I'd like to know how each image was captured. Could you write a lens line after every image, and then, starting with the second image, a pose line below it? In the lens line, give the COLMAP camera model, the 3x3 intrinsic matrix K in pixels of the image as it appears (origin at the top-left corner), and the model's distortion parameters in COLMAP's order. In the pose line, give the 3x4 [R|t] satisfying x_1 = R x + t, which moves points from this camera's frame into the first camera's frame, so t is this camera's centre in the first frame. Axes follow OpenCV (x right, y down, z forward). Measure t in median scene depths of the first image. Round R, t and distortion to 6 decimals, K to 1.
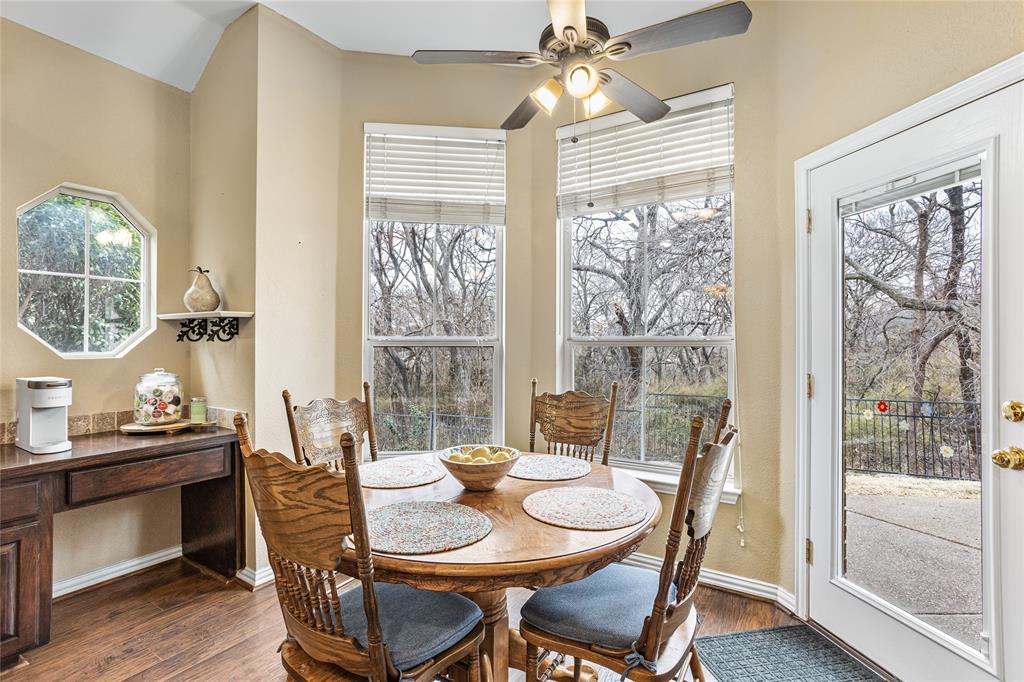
lens RADIAL K [[490.3, 0, 505.7], [0, 490.3, 345.0], [0, 0, 1]] dist [-0.024967, 0.005034]
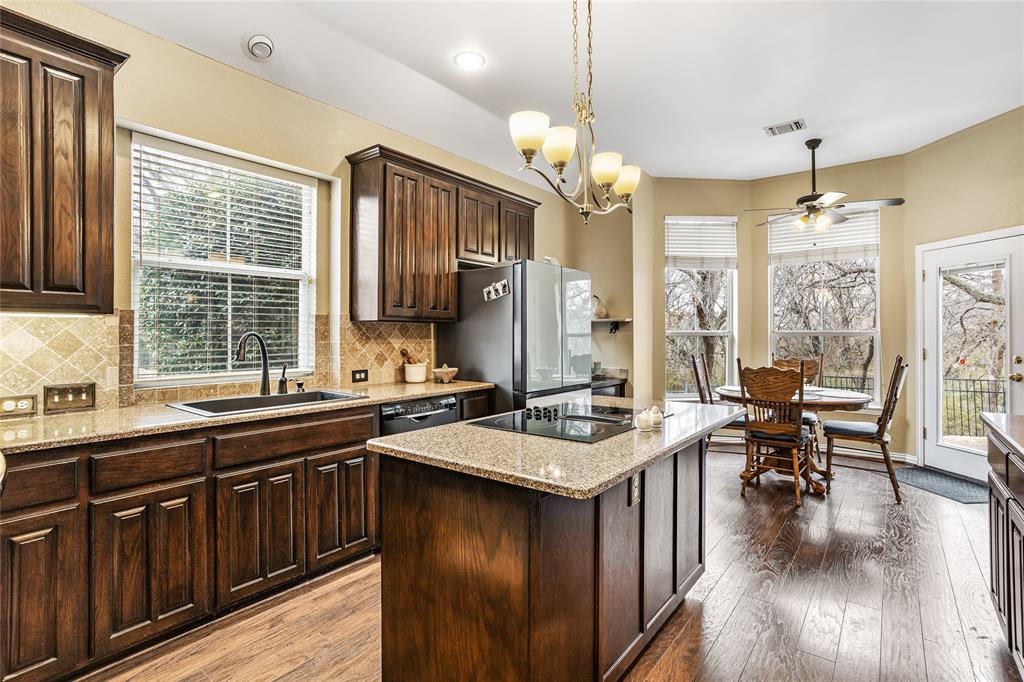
lens RADIAL K [[490.3, 0, 495.9], [0, 490.3, 334.3], [0, 0, 1]] dist [-0.024967, 0.005034]
pose [[0.994526, -0.000913, -0.104489, -0.898587], [0.000499, 0.999992, -0.003988, 0.004829], [0.104492, 0.003914, 0.994518, -1.141168]]
